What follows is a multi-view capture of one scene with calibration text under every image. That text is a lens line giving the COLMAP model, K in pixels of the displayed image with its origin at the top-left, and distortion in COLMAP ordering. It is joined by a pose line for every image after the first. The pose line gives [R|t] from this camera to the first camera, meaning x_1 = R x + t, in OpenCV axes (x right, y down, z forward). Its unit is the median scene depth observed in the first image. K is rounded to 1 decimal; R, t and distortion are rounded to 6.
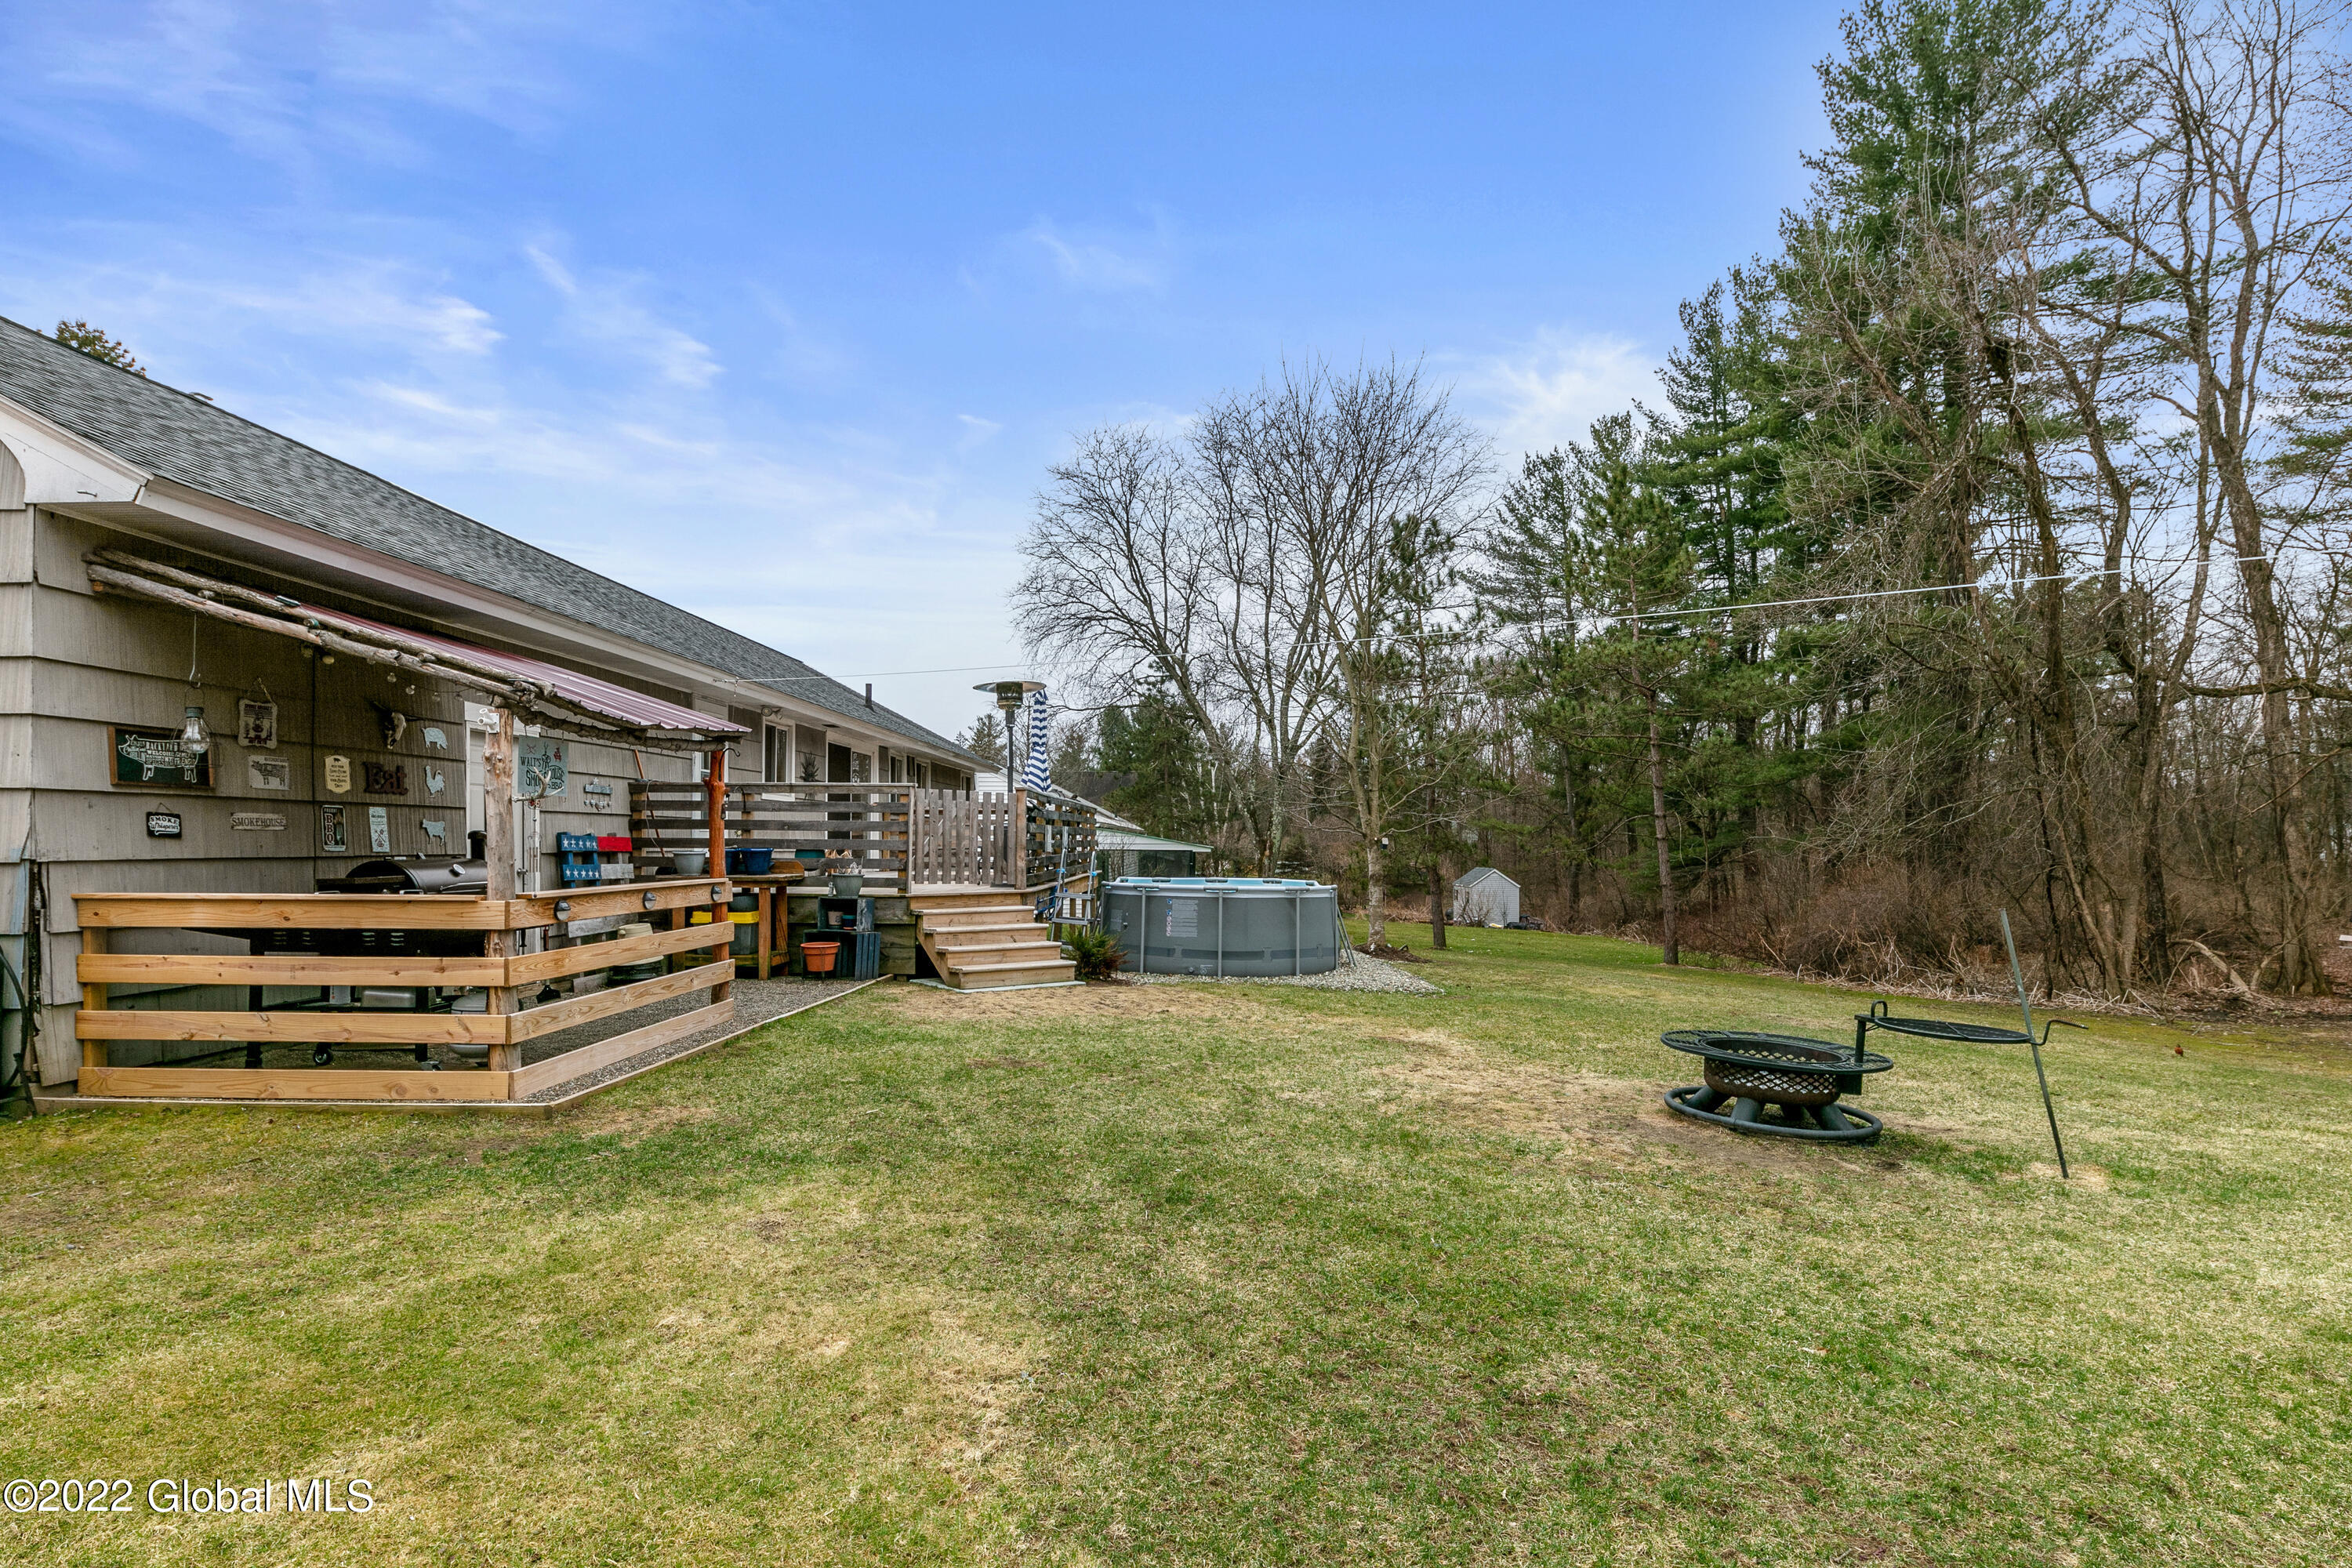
lens RADIAL K [[1158.8, 0, 1167.8], [0, 1158.8, 845.7], [0, 0, 1]] dist [0.004689, -0.000259]
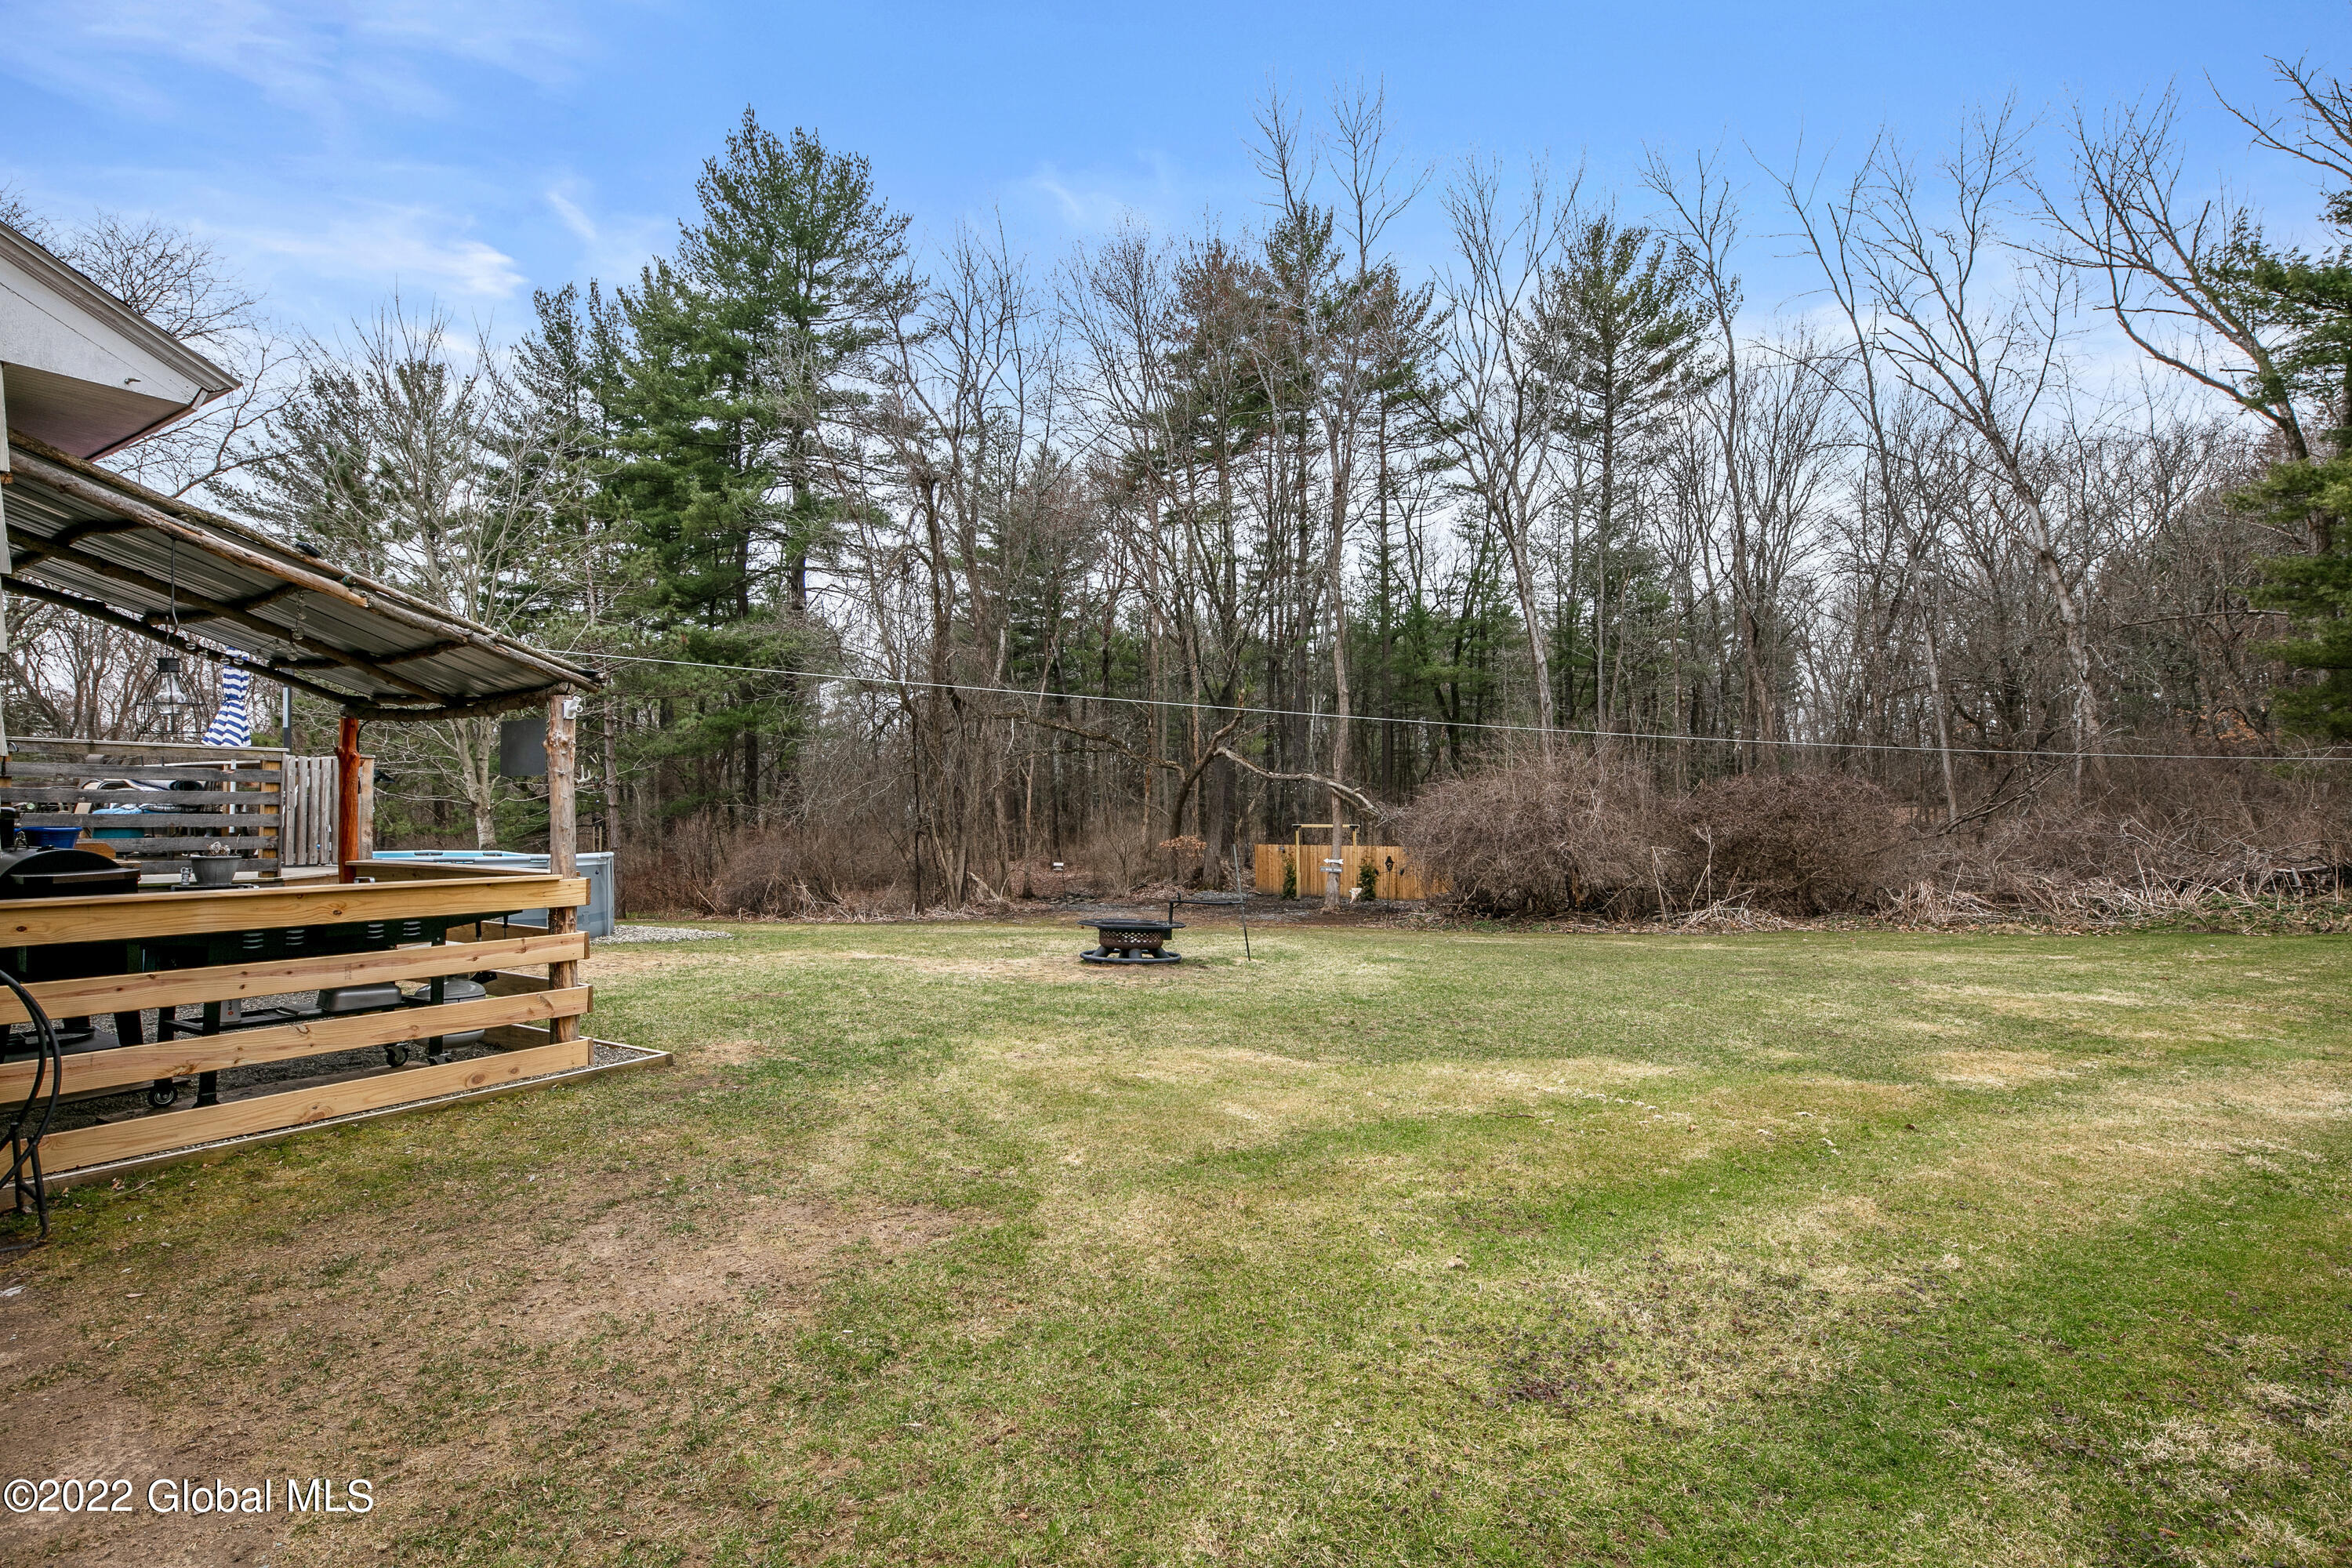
lens RADIAL K [[1132.1, 0, 1176.0], [0, 1132.1, 784.0], [0, 0, 1]] dist [0.014145, 0.000530]
pose [[0.495013, 0.016295, 0.868733, -0.145441], [0.002536, 0.999793, -0.020198, -0.002142], [-0.868882, 0.012202, 0.494869, 0.000444]]
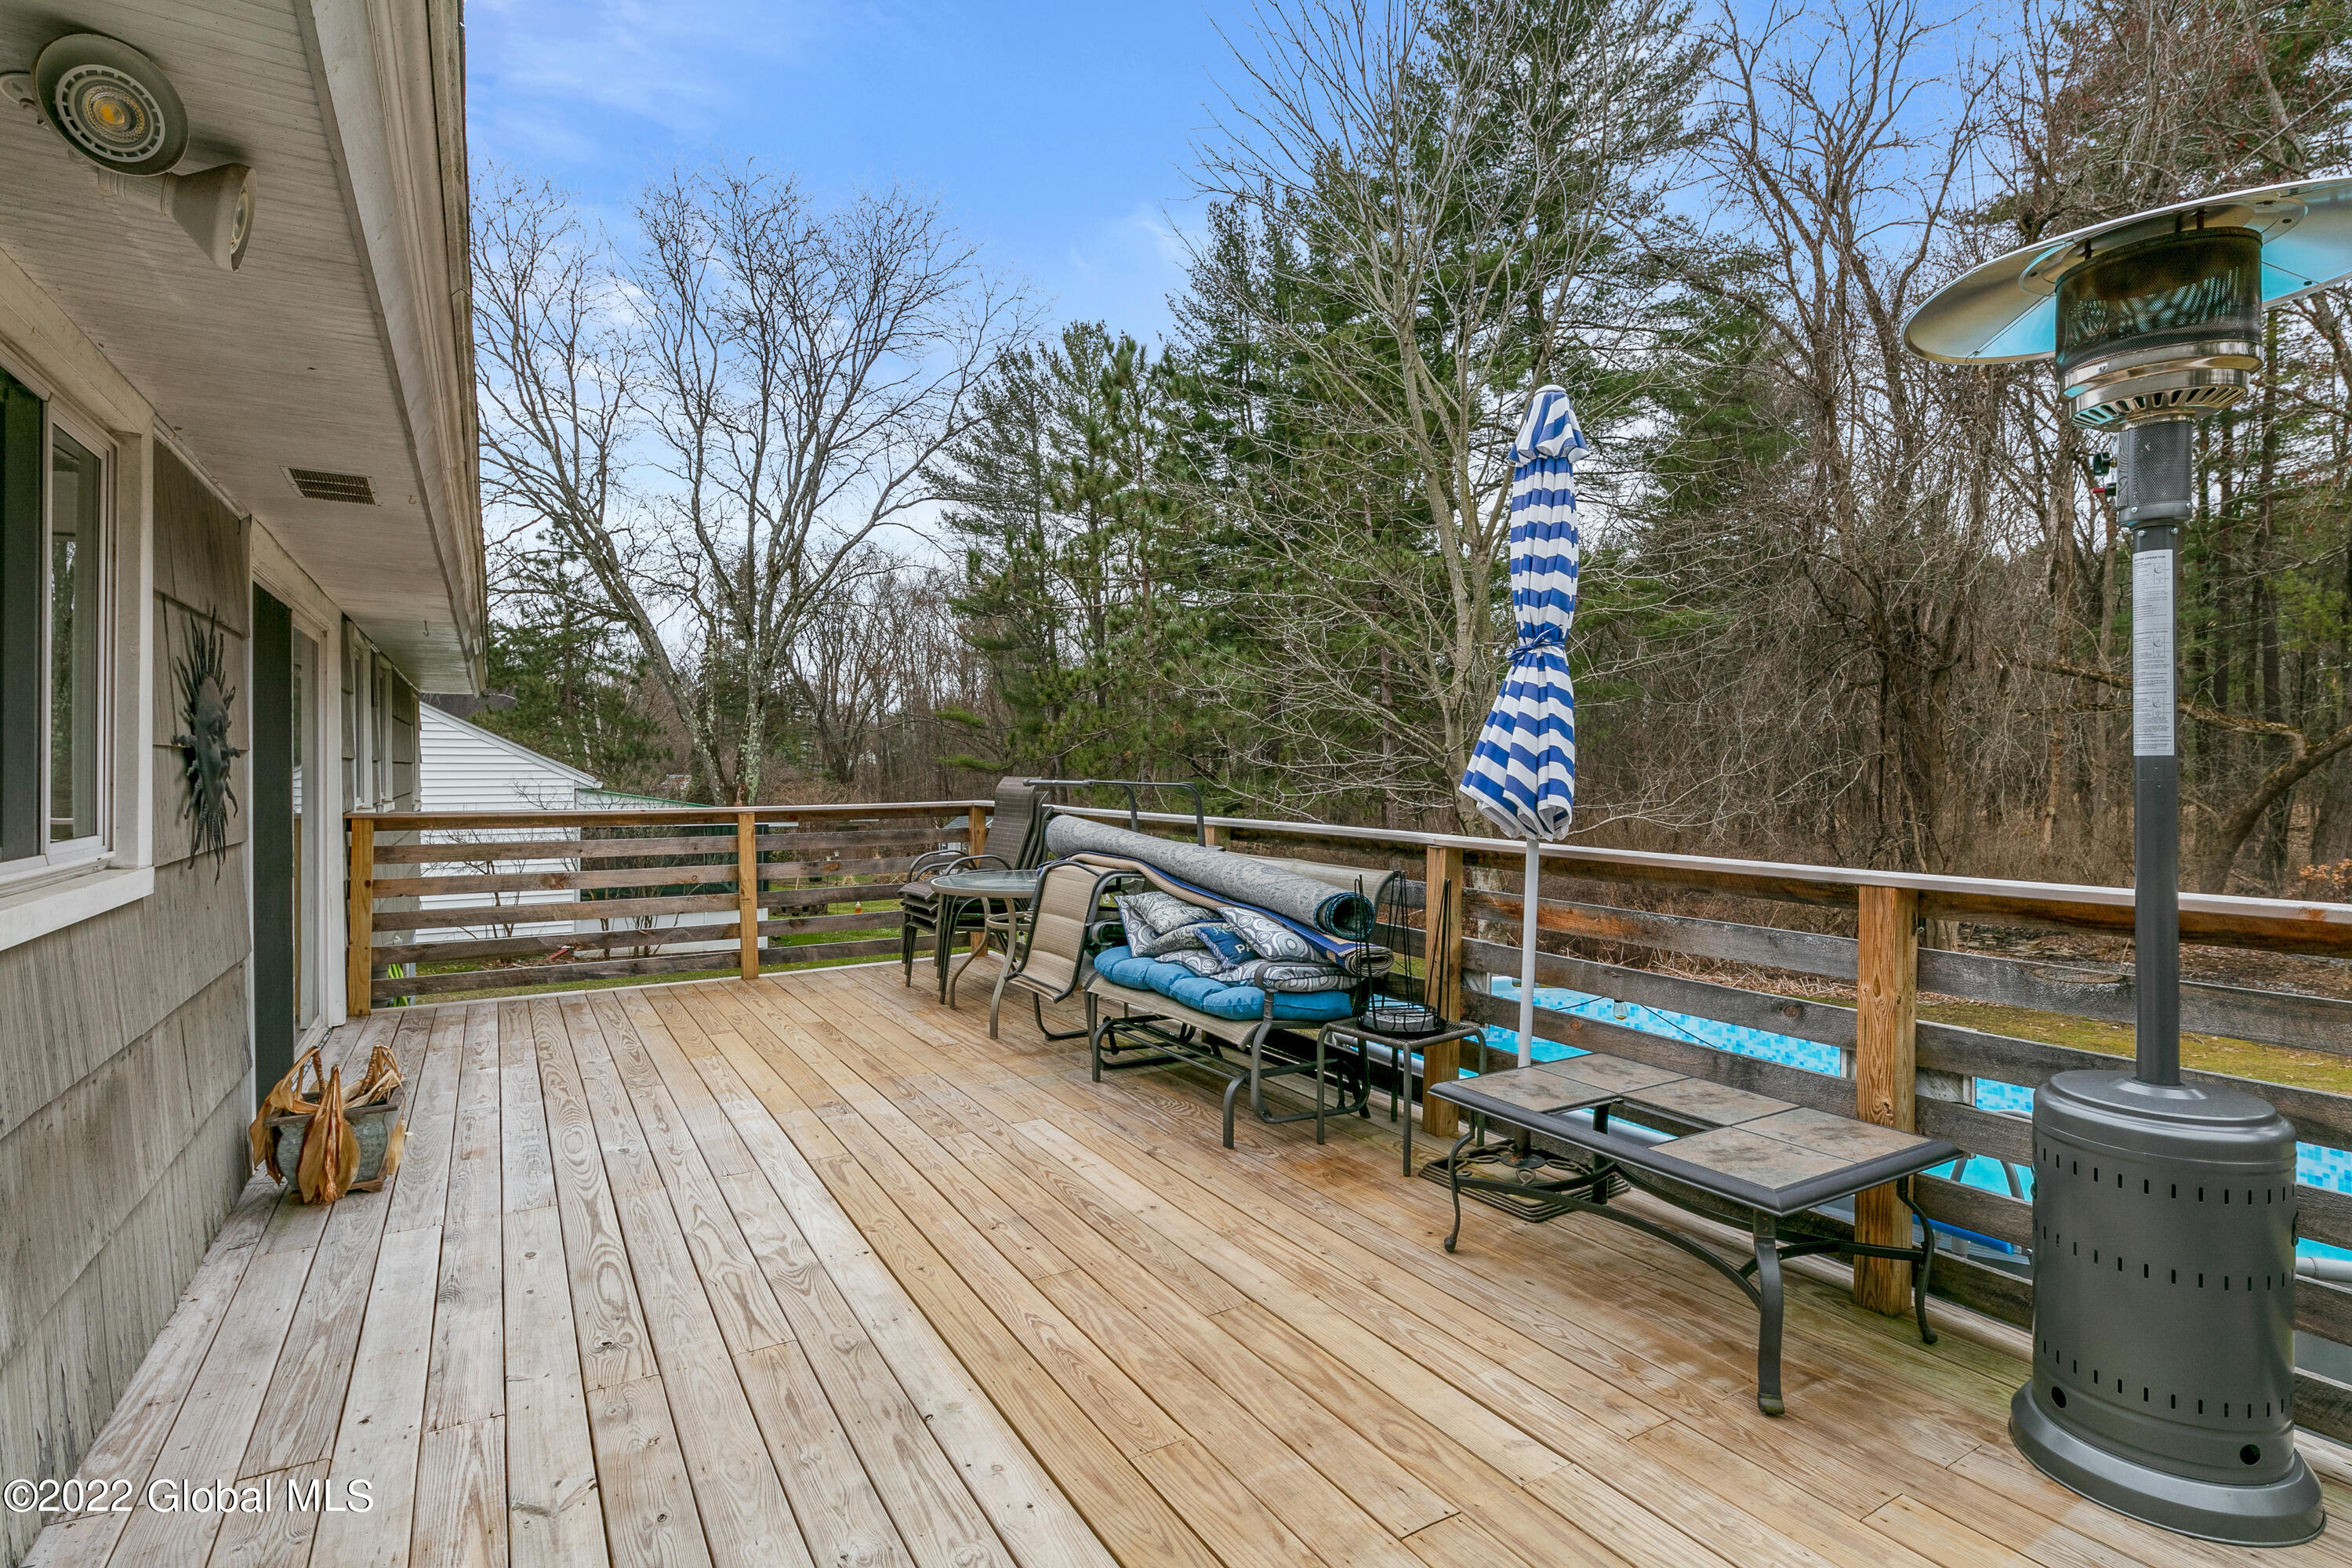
lens RADIAL K [[1132.1, 0, 1176.0], [0, 1132.1, 784.0], [0, 0, 1]] dist [0.014145, 0.000530]
pose [[0.825751, -0.017009, 0.563778, -0.095141], [0.007985, 0.999798, 0.018469, -0.017775], [-0.563978, -0.010749, 0.825720, 0.242441]]
